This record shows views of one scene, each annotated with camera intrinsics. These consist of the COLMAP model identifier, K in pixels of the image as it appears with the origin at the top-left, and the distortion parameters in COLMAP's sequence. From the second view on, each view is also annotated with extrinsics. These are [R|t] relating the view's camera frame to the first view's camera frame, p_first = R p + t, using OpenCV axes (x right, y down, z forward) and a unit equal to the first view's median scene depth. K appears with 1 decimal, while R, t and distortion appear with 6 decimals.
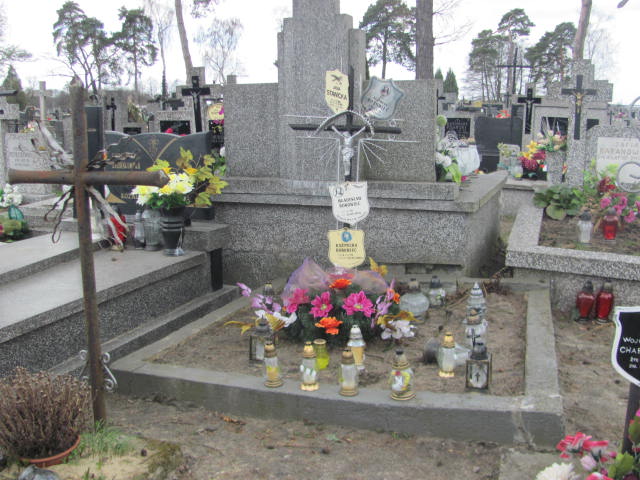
lens RADIAL K [[679.0, 0, 320.0], [0, 679.0, 239.8], [0, 0, 1]] dist [-0.103957, 0.000000]
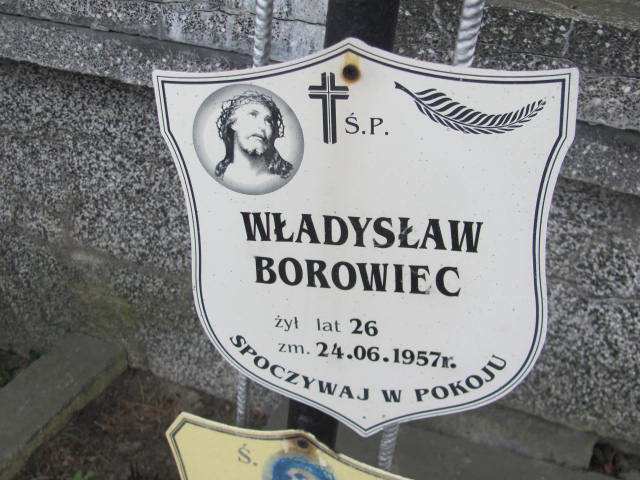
lens RADIAL K [[679.0, 0, 318.2], [0, 679.0, 244.2], [0, 0, 1]] dist [-0.103957, 0.000000]
pose [[0.996281, 0.085628, -0.009585, 0.038921], [-0.076231, 0.927826, 0.365140, -0.092276], [0.040160, -0.363051, 0.930903, 0.902749]]
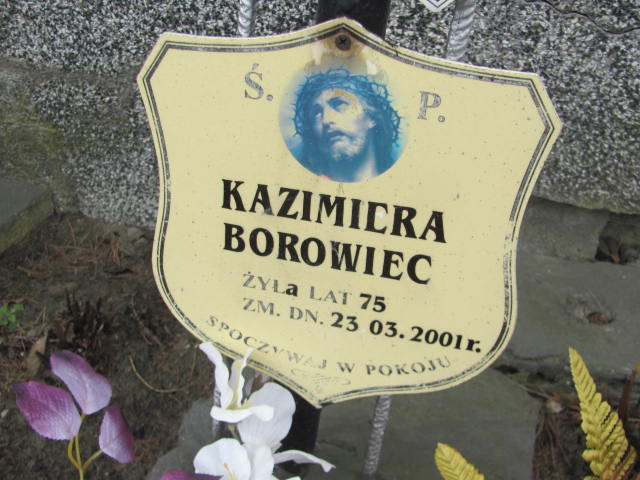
lens RADIAL K [[679.0, 0, 319.7], [0, 679.0, 235.1], [0, 0, 1]] dist [-0.103957, 0.000000]
pose [[0.991707, 0.046700, 0.119733, 0.026014], [-0.092475, 0.906269, 0.412461, -0.027924], [-0.089248, -0.420113, 0.903072, 0.914319]]
